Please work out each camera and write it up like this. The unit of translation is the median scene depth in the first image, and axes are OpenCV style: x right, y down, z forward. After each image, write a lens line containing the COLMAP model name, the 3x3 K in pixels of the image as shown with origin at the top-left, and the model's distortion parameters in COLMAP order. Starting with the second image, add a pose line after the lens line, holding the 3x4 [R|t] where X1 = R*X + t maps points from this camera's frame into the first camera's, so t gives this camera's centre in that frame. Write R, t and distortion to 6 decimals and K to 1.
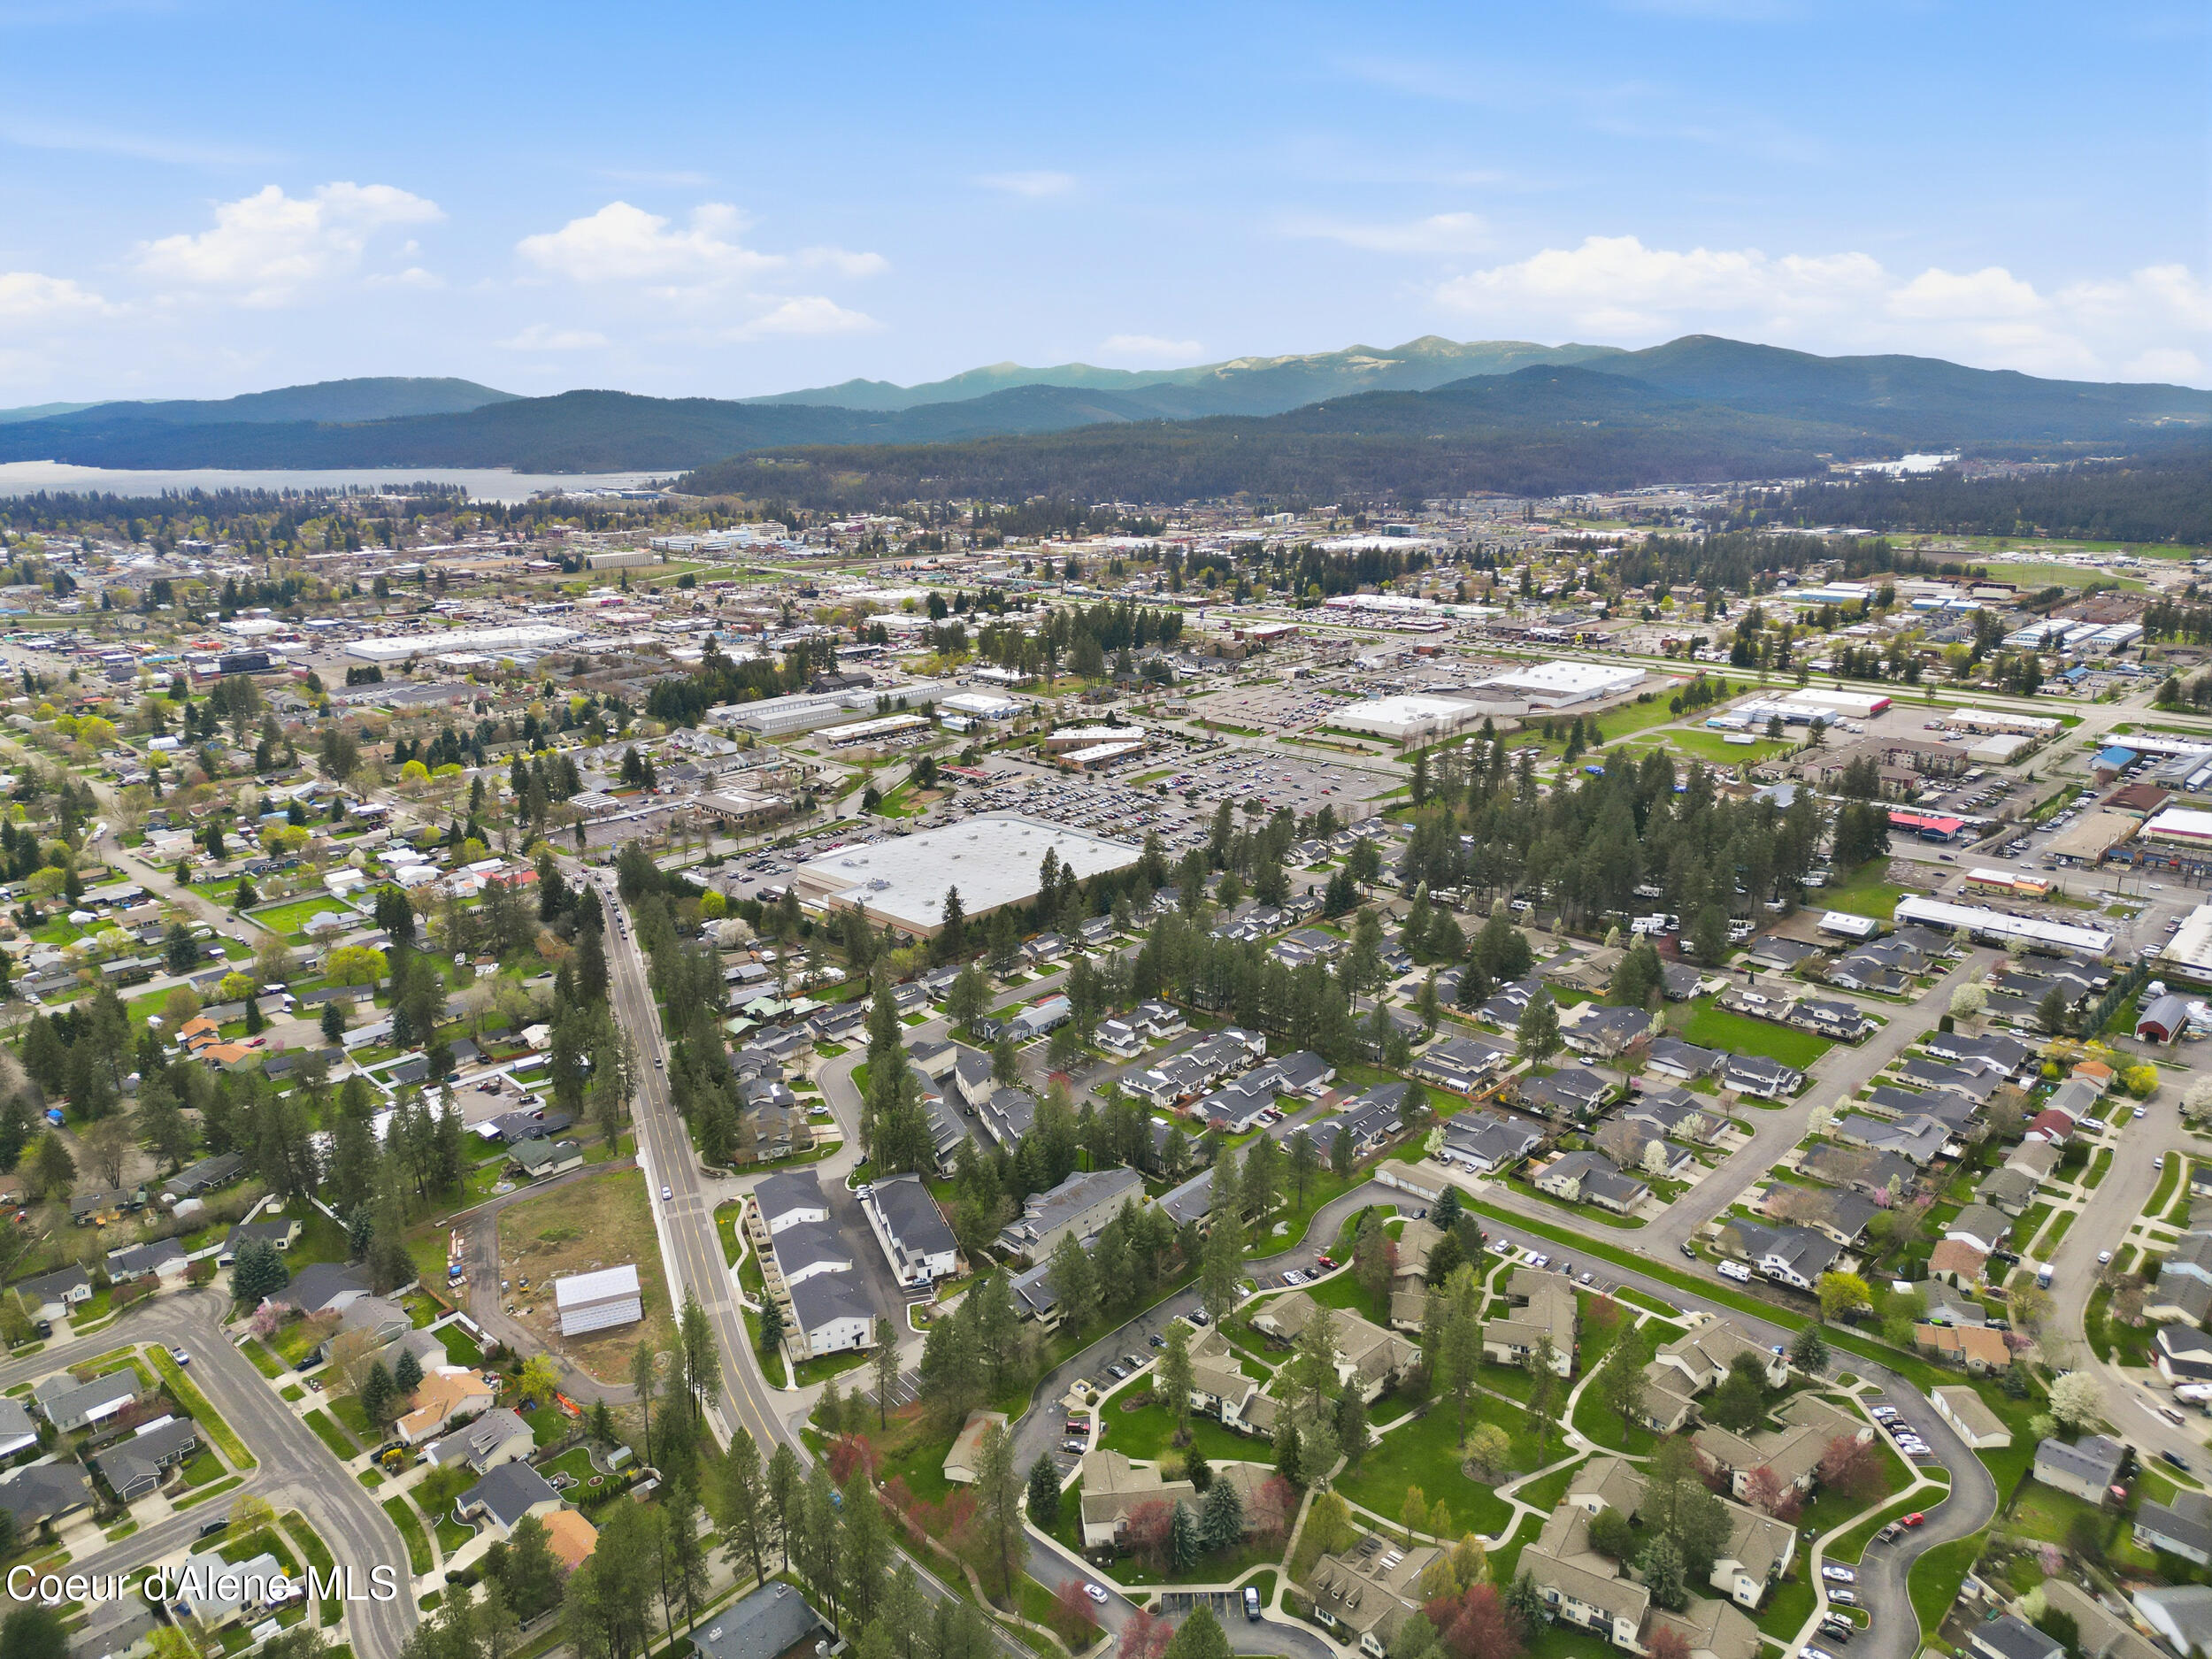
lens RADIAL K [[1549.8, 0, 1106.0], [0, 1549.8, 829.5], [0, 0, 1]] dist [0.082608, -0.080836]
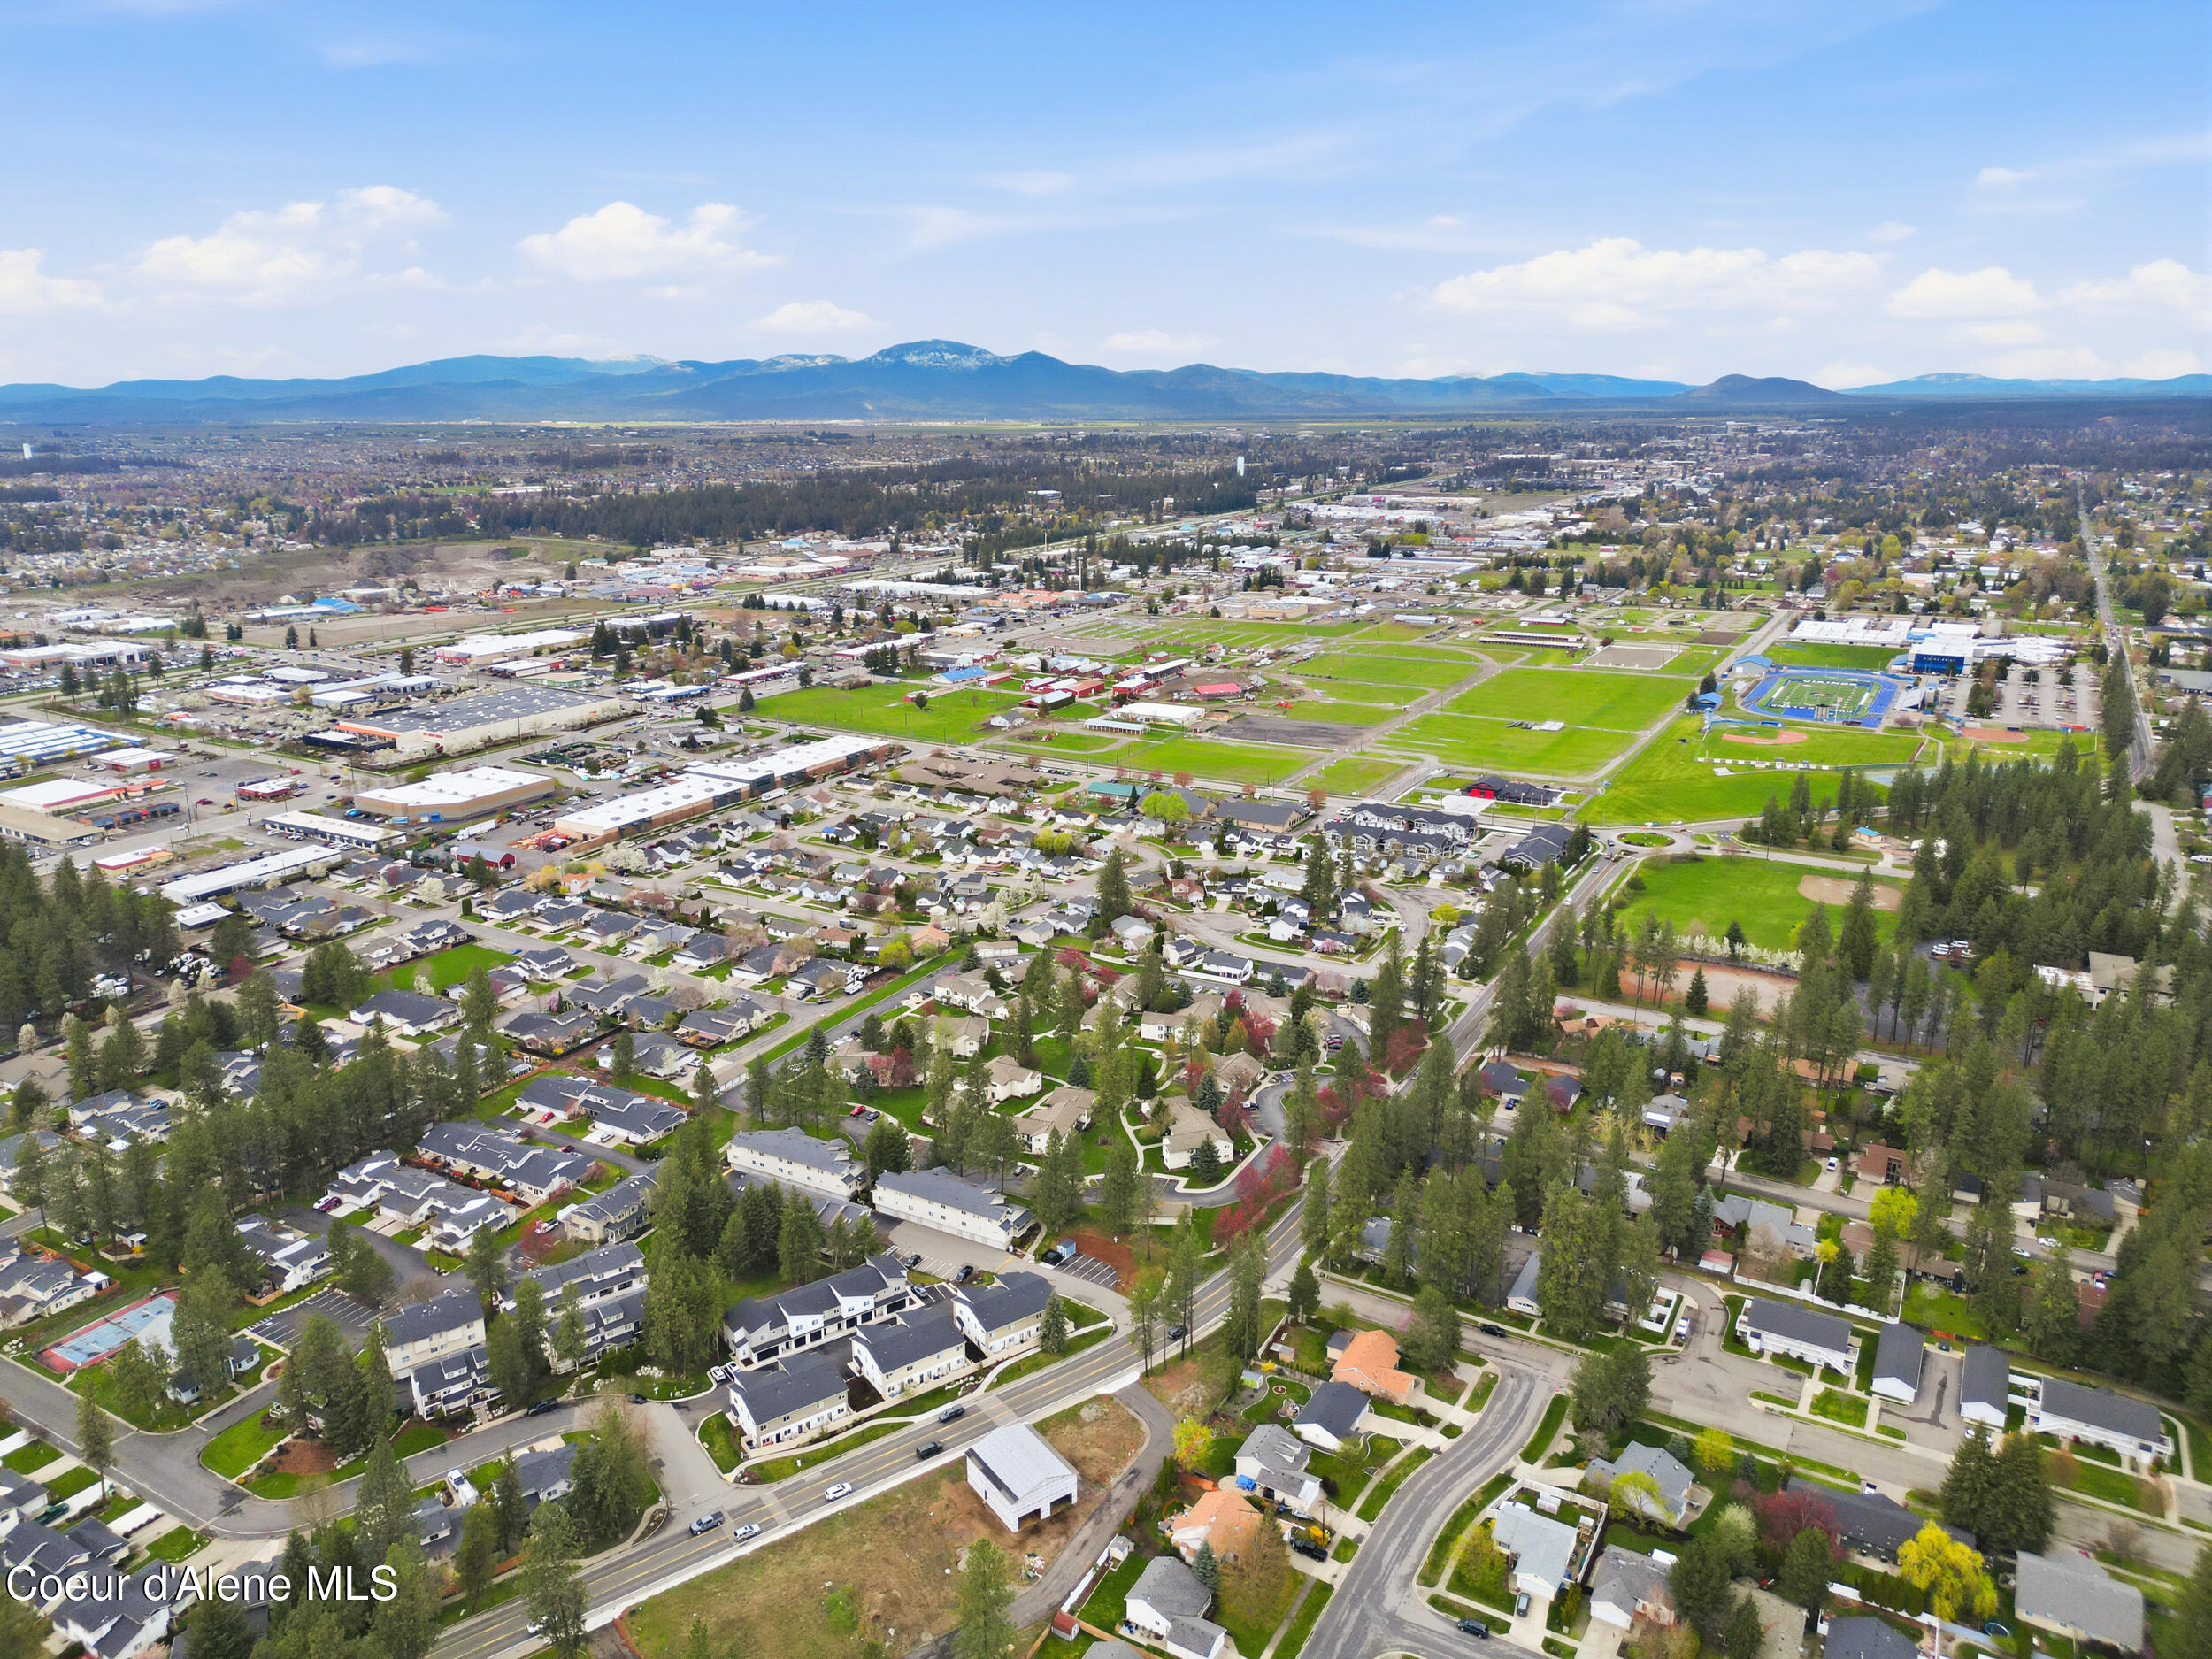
lens RADIAL K [[1549.8, 0, 1106.0], [0, 1549.8, 829.5], [0, 0, 1]] dist [0.082608, -0.080836]
pose [[-0.241337, -0.244843, 0.939047, -0.627392], [0.259640, 0.916082, 0.305583, -0.152802], [-0.935063, 0.317563, -0.157514, 0.602555]]
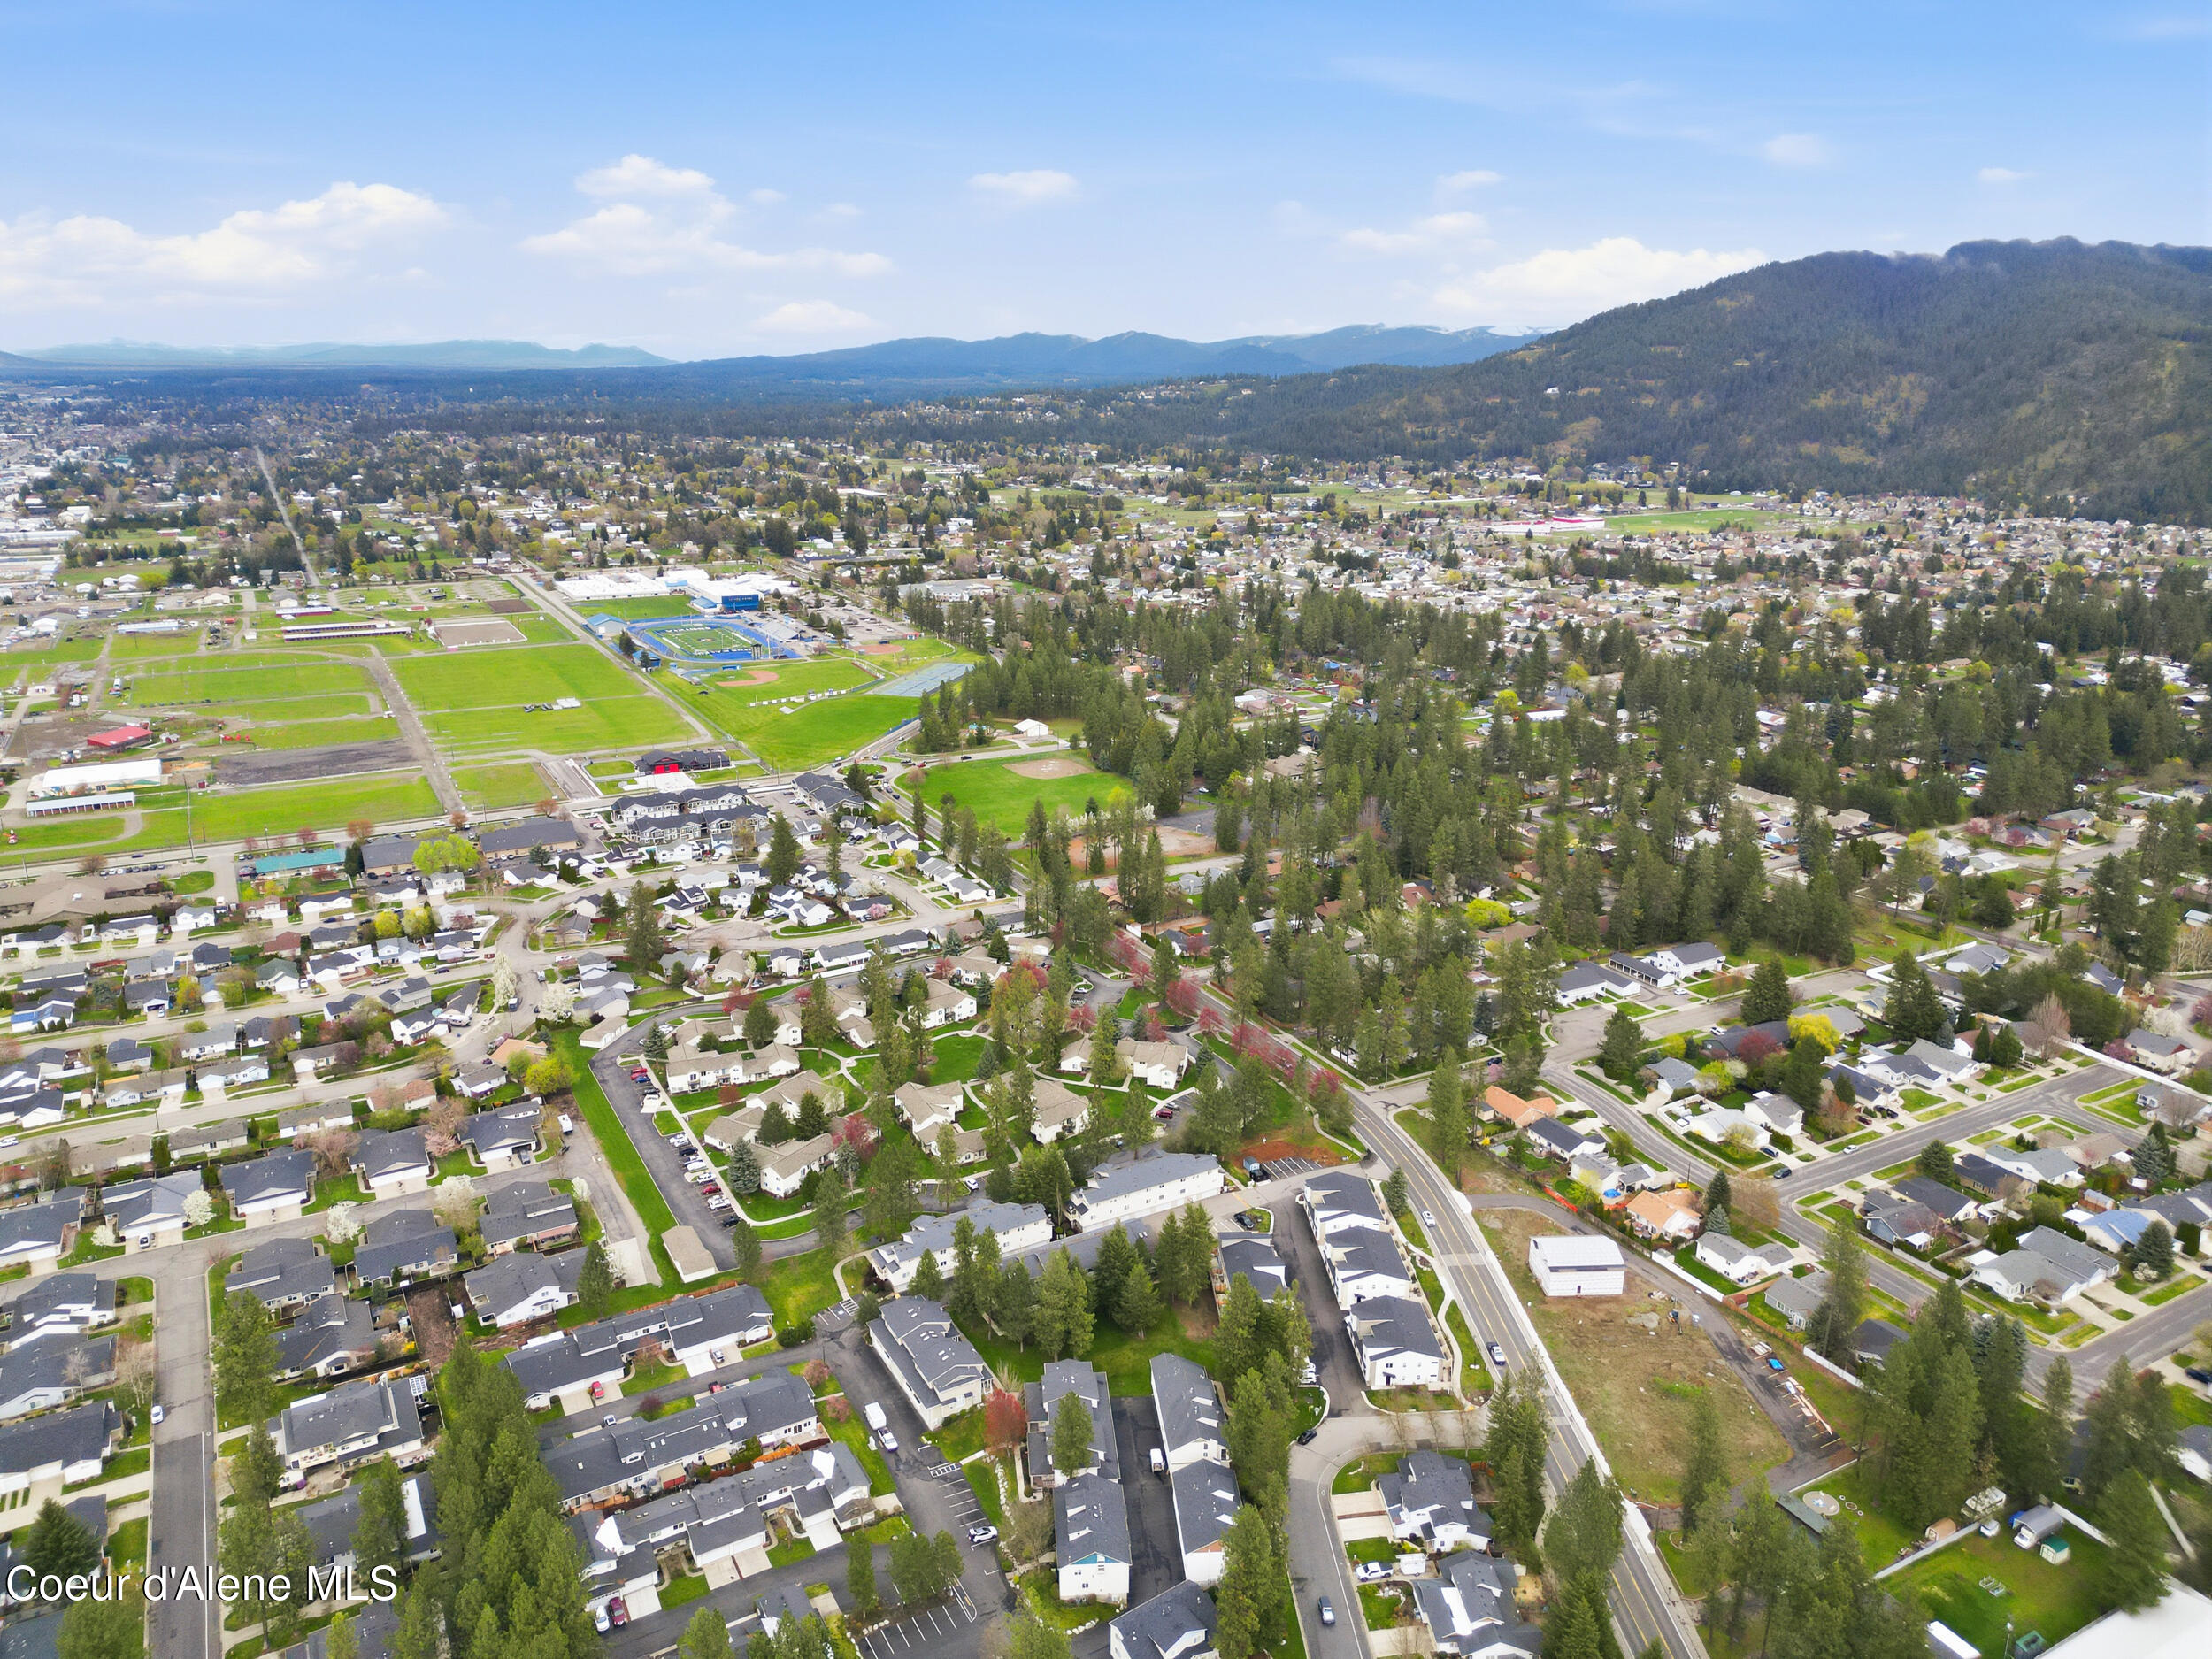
lens RADIAL K [[1549.8, 0, 1106.0], [0, 1549.8, 829.5], [0, 0, 1]] dist [0.082608, -0.080836]
pose [[-0.953998, -0.075169, 0.290237, -0.189638], [0.089384, 0.852728, 0.514650, -0.297613], [-0.286179, 0.516918, -0.806782, 1.078730]]
